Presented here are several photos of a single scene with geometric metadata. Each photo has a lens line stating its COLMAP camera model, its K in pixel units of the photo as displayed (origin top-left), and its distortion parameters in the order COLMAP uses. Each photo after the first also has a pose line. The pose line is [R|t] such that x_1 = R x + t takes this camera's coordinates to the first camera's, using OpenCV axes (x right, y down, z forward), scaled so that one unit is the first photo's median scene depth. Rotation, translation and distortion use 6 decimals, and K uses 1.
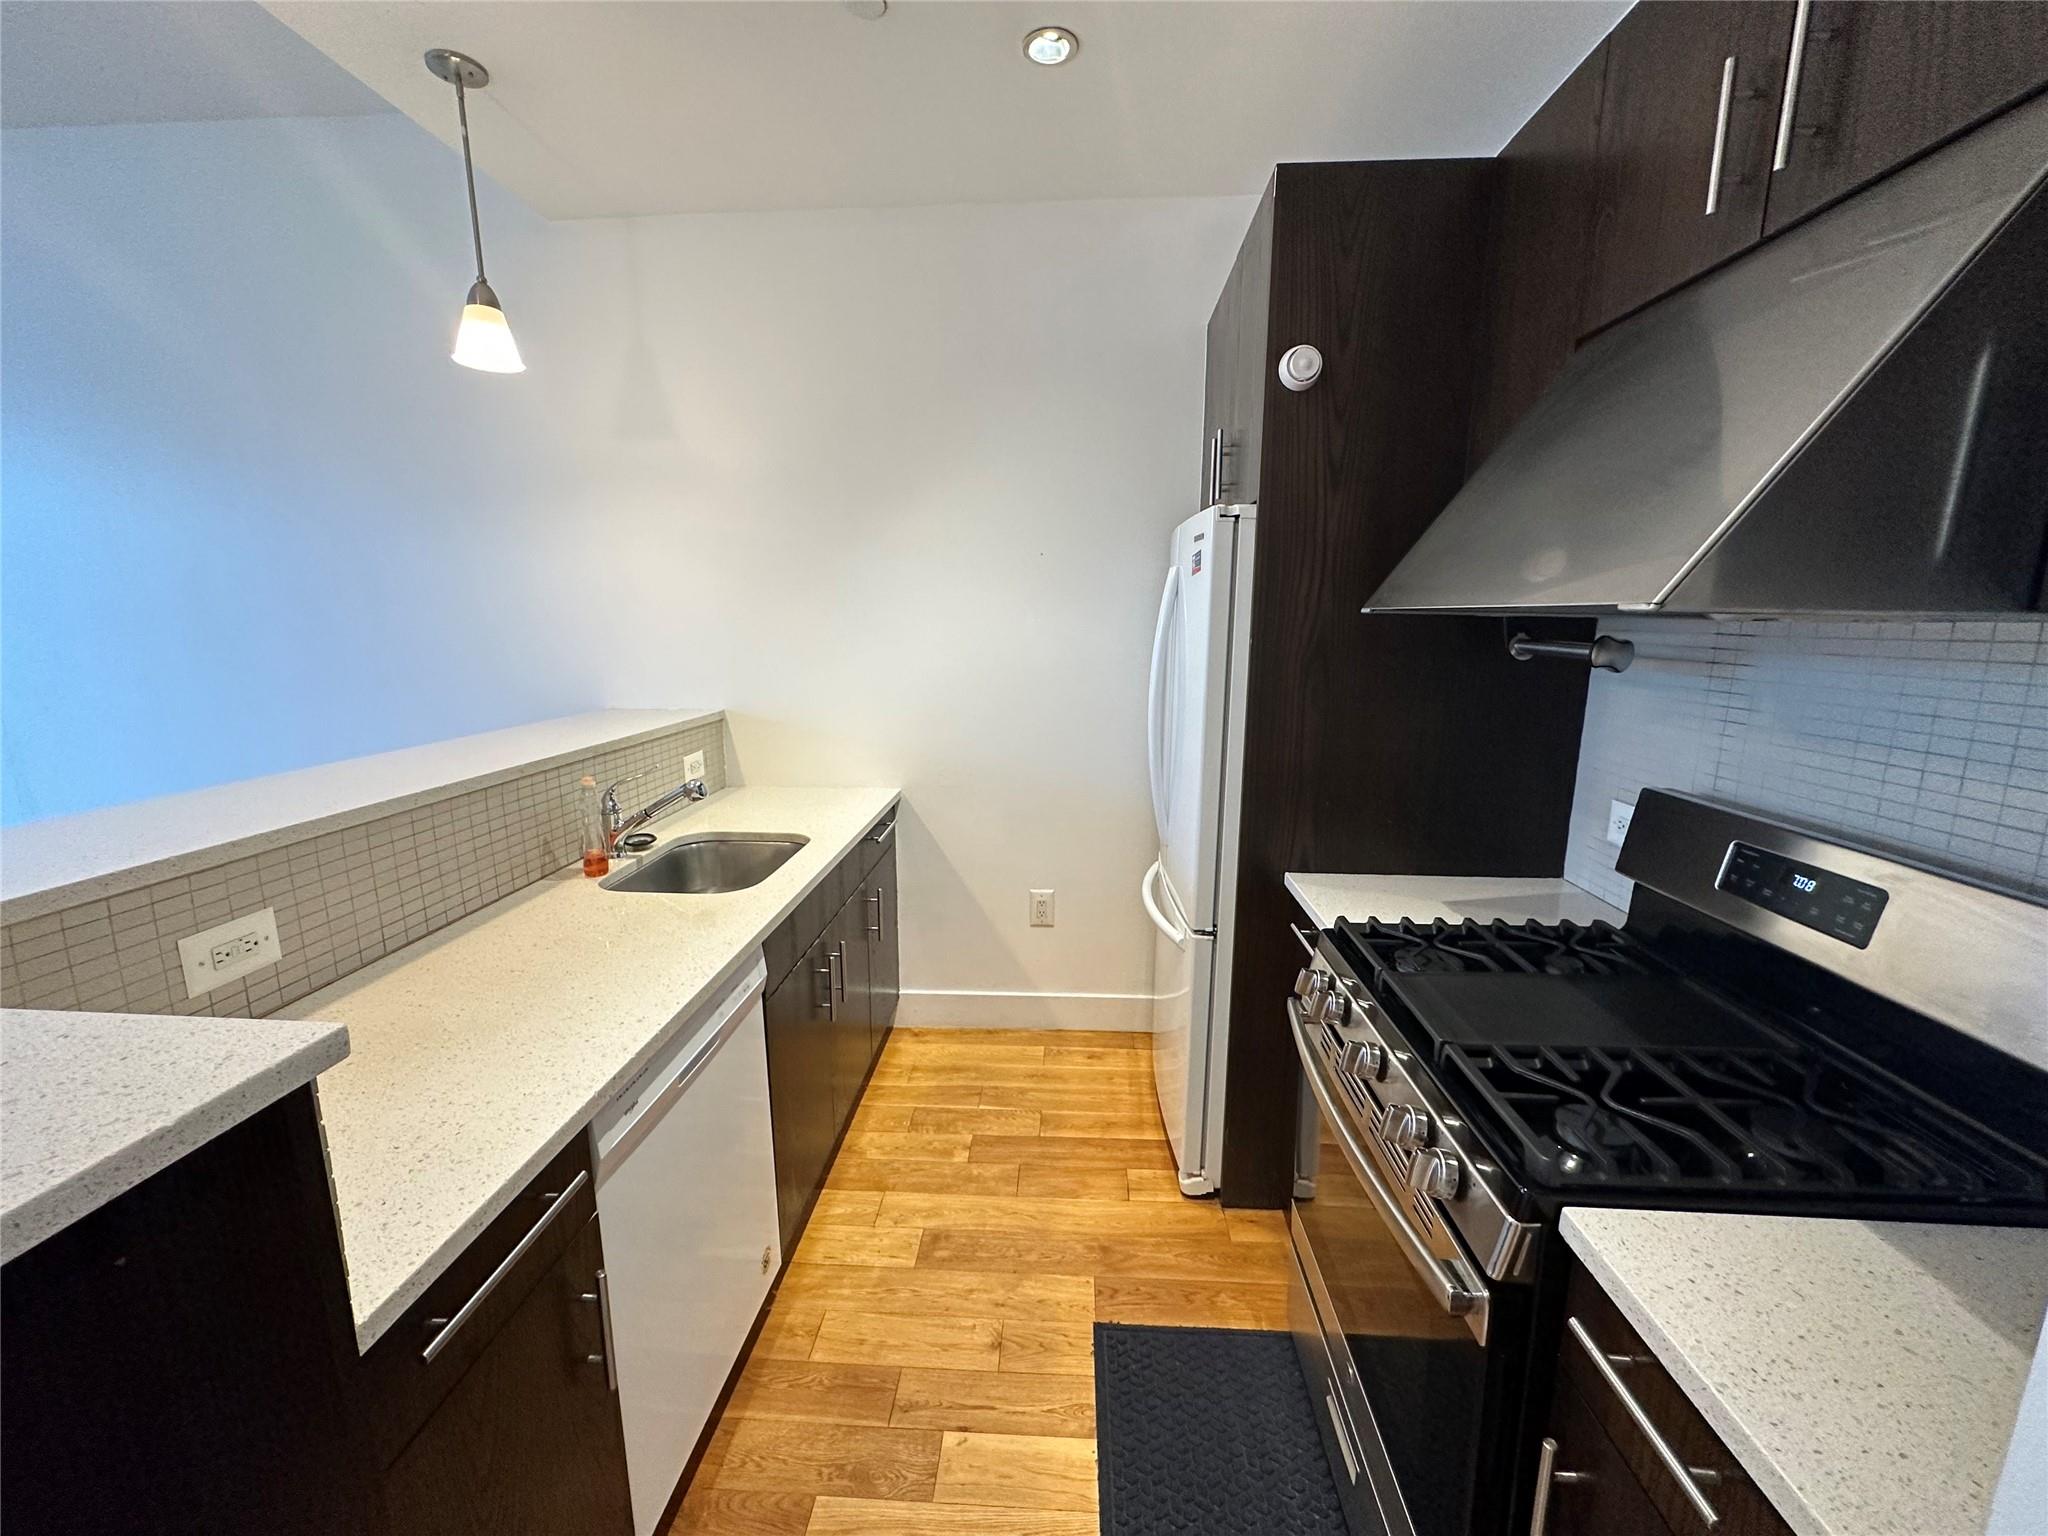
lens RADIAL K [[814.7, 0, 1022.2], [0, 814.7, 767.6], [0, 0, 1]] dist [-0.001860, 0.000257]
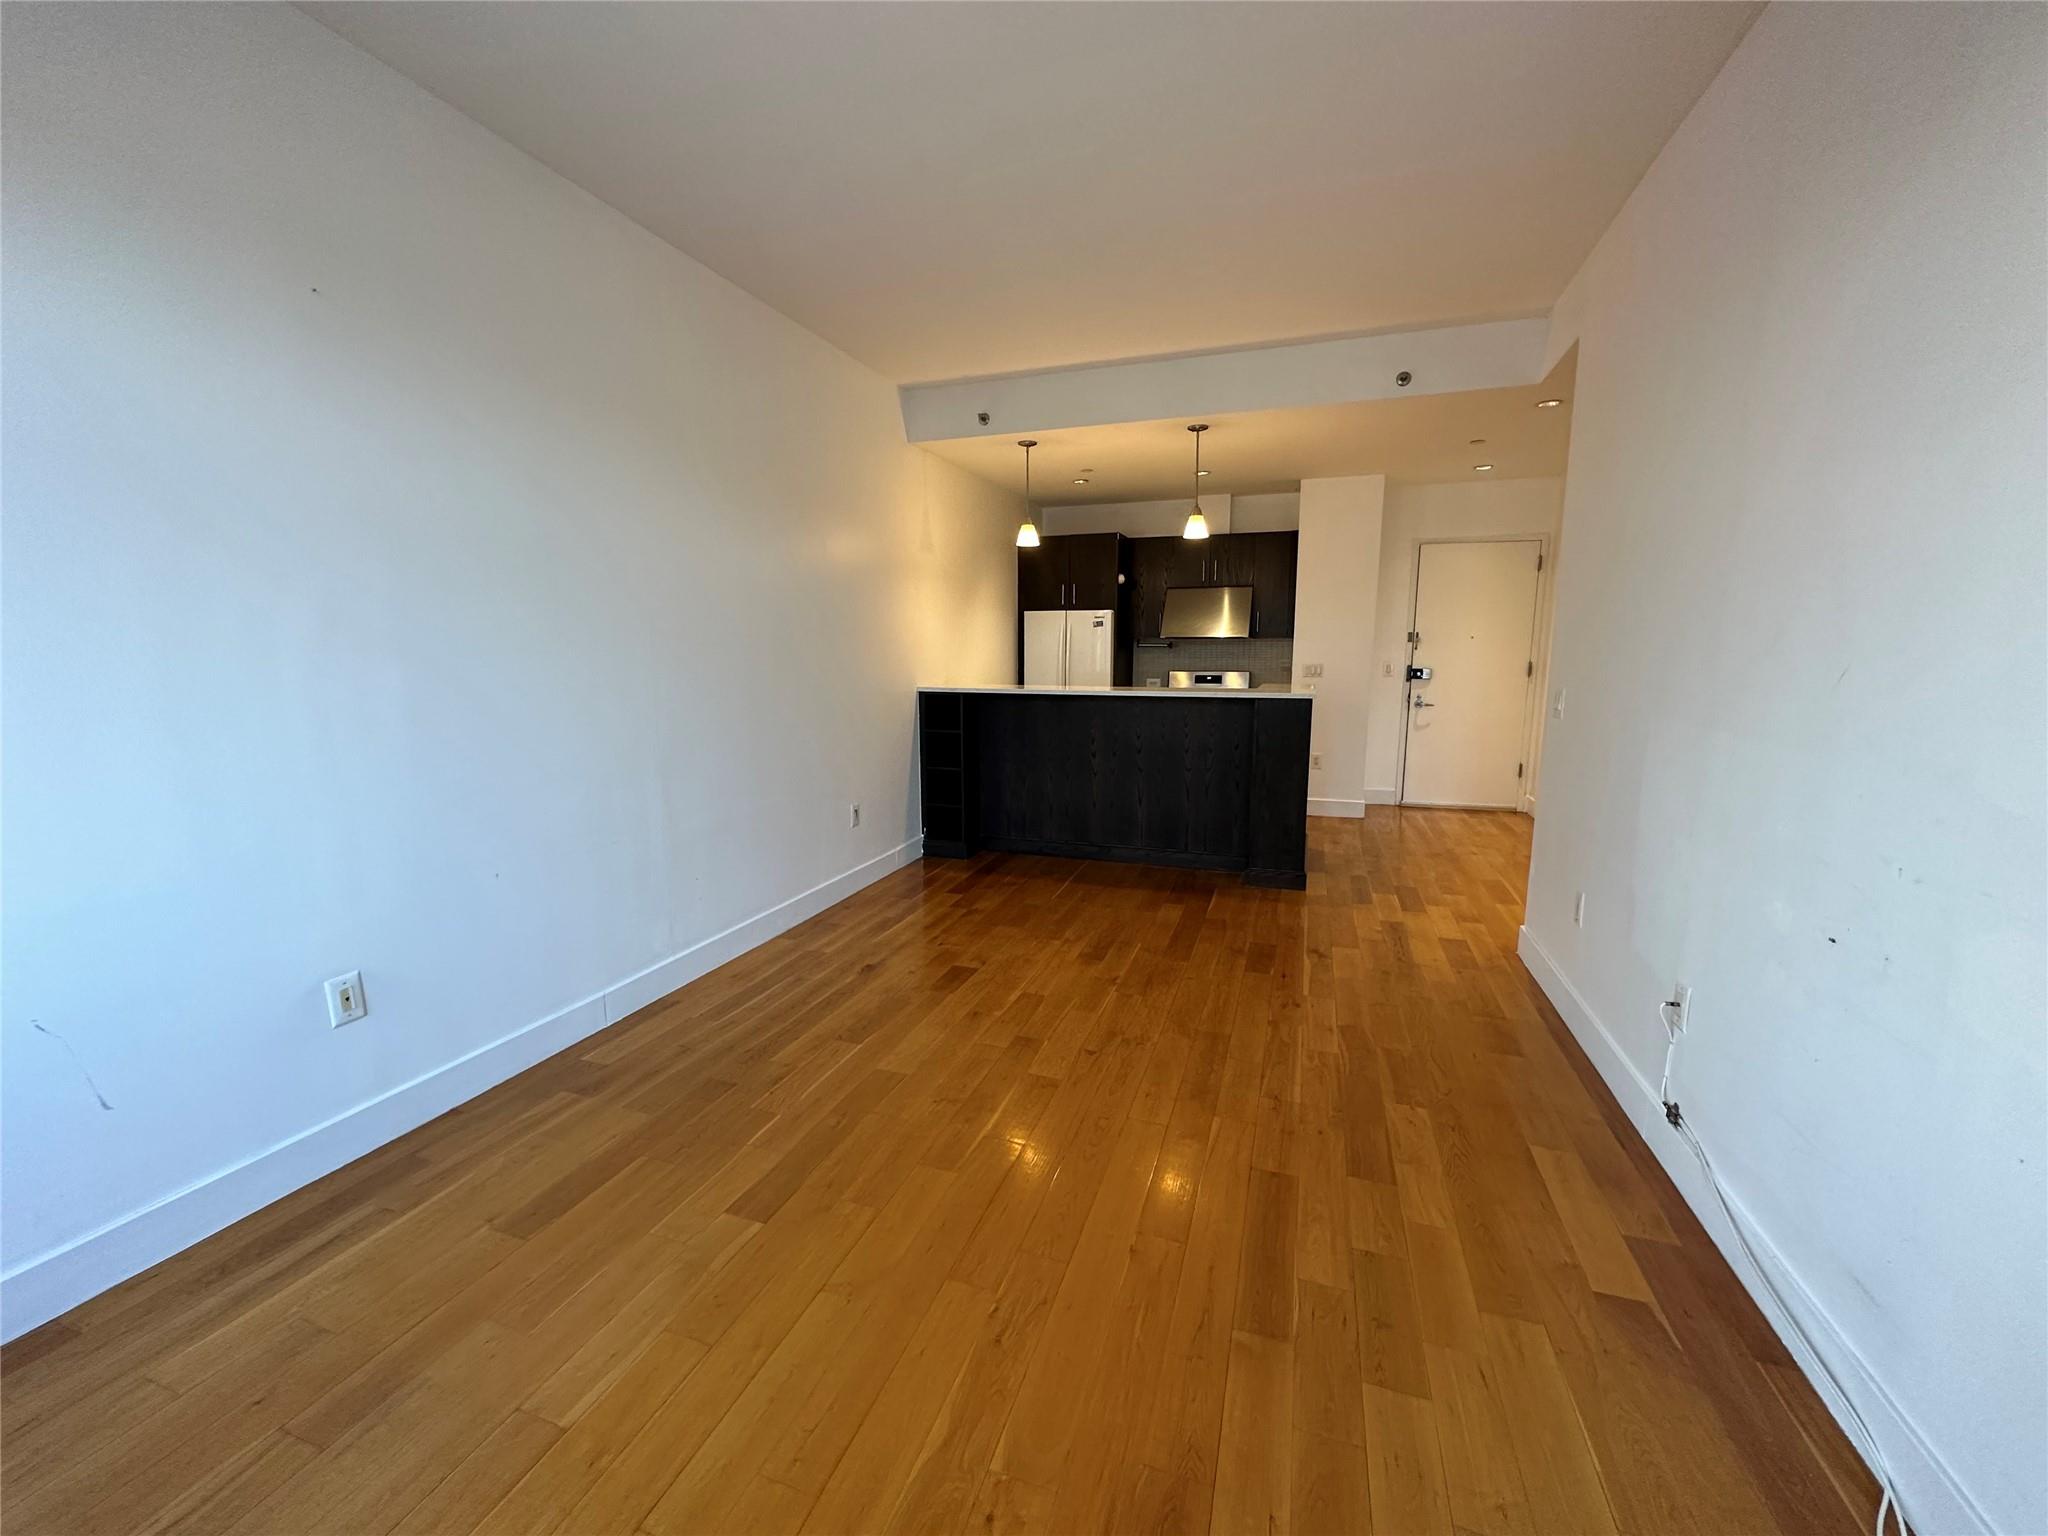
lens RADIAL K [[814.7, 0, 1022.2], [0, 814.7, 767.6], [0, 0, 1]] dist [-0.001860, 0.000257]
pose [[0.269935, -0.150979, 0.950968, -3.295129], [0.179780, 0.978165, 0.104266, -0.061725], [-0.945946, 0.142821, 0.291184, 0.339399]]
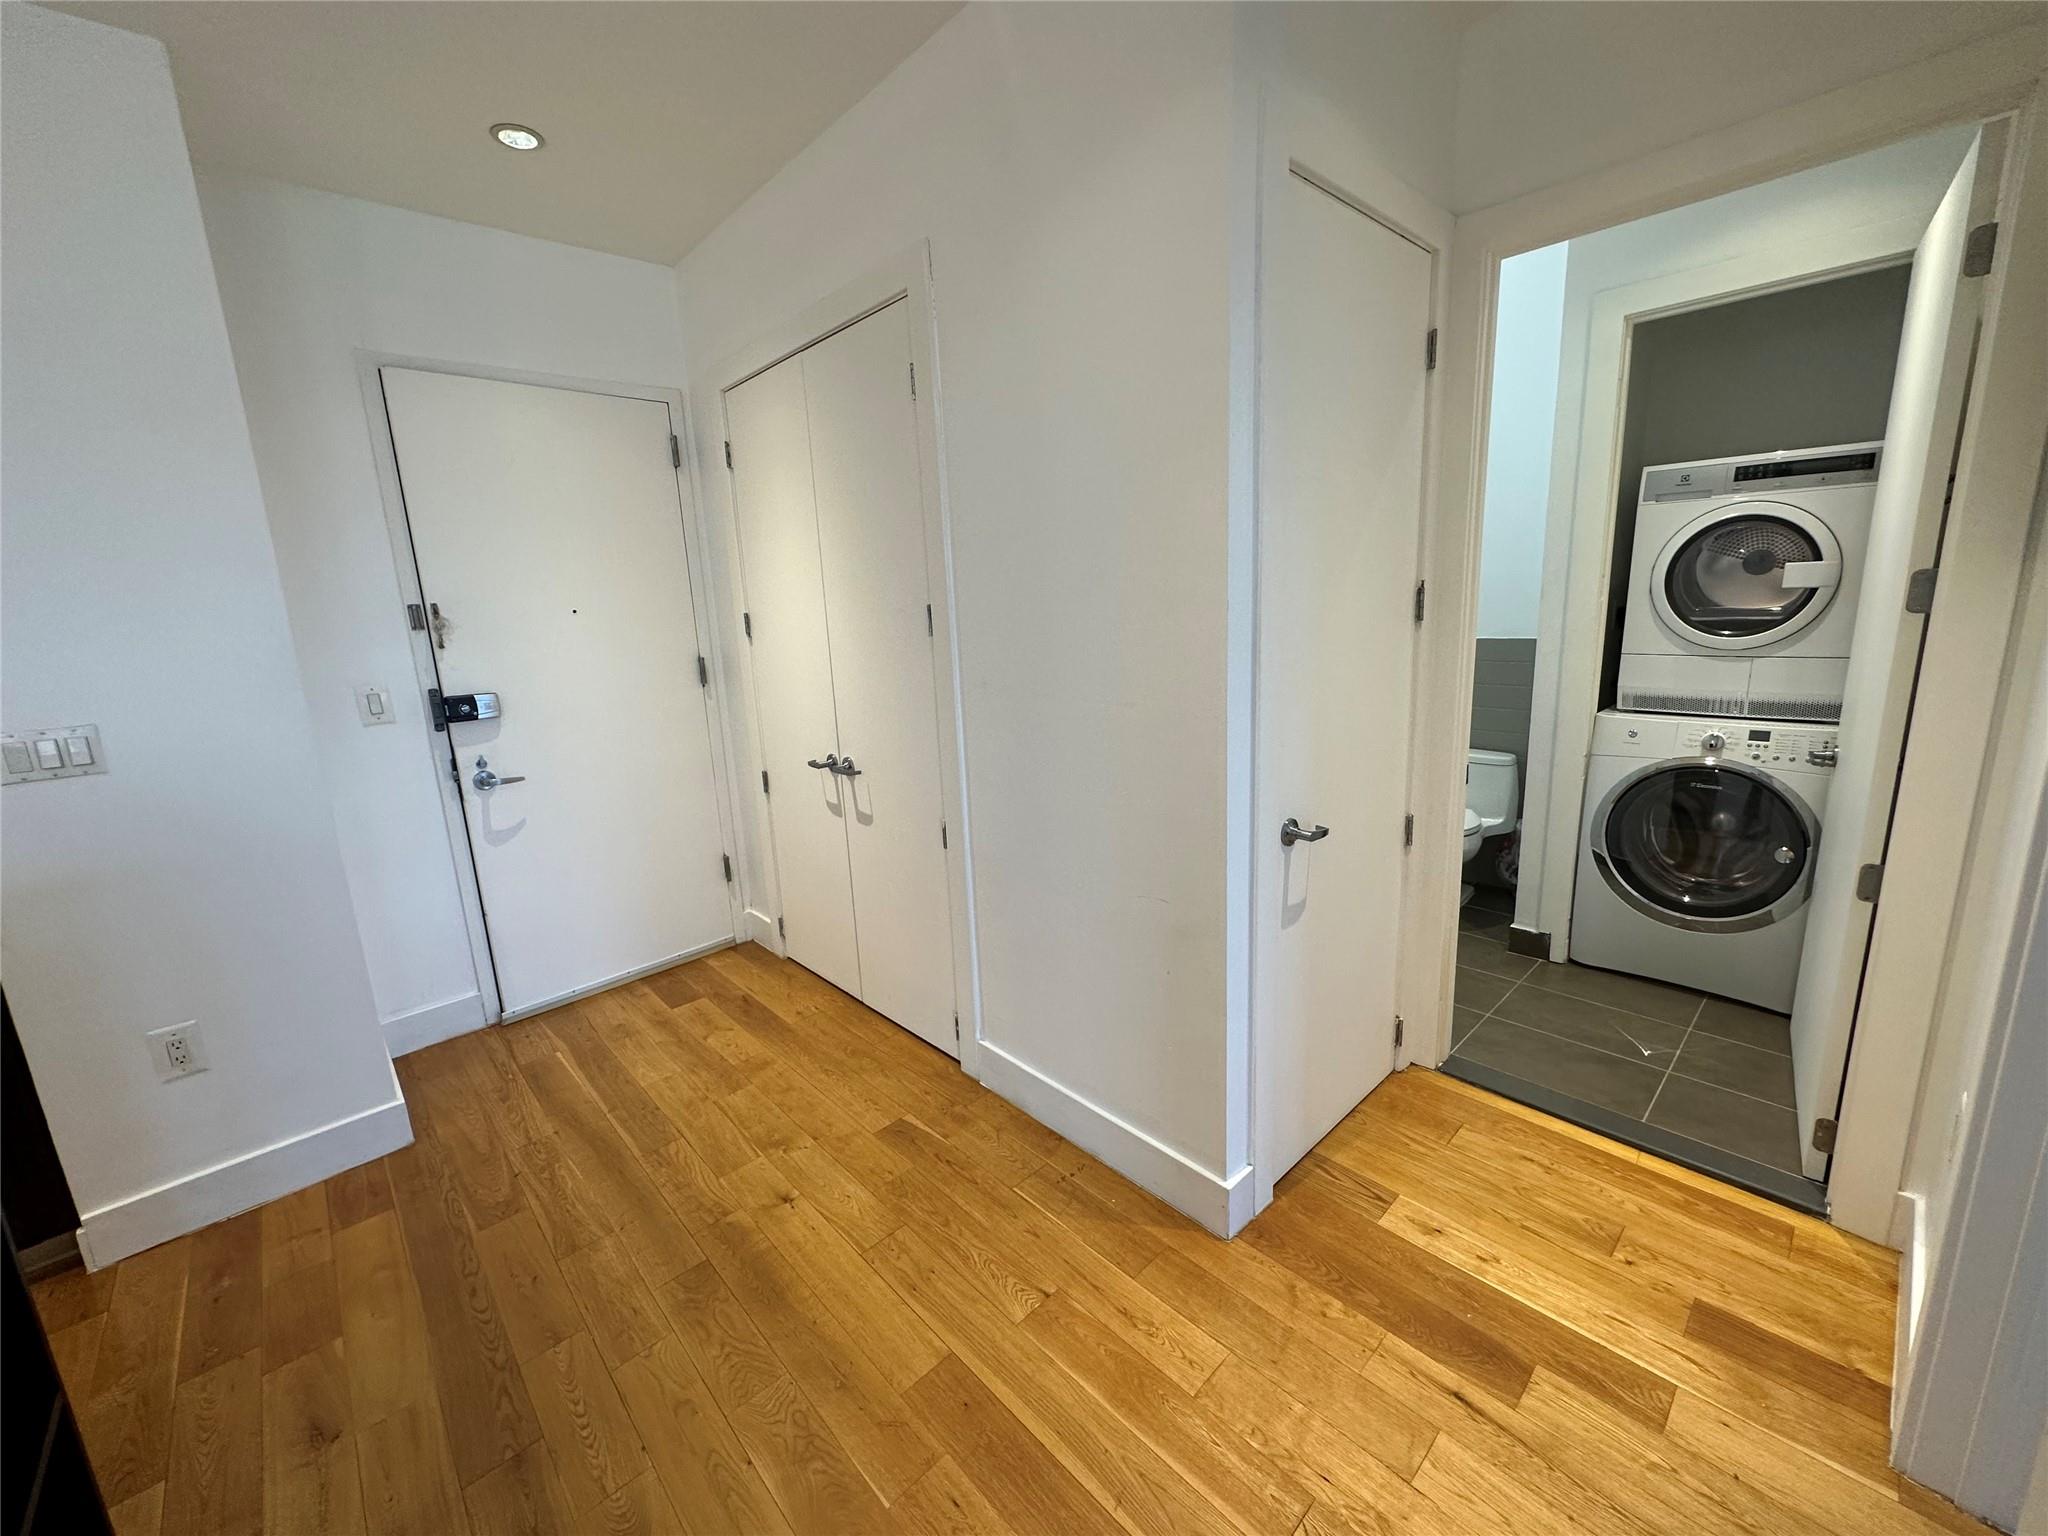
lens RADIAL K [[814.7, 0, 1022.2], [0, 814.7, 767.6], [0, 0, 1]] dist [-0.001860, 0.000257]
pose [[-0.723127, -0.110261, 0.681858, -1.118725], [0.170459, 0.928155, 0.330865, 0.010812], [-0.669352, 0.355486, -0.652379, -0.000514]]
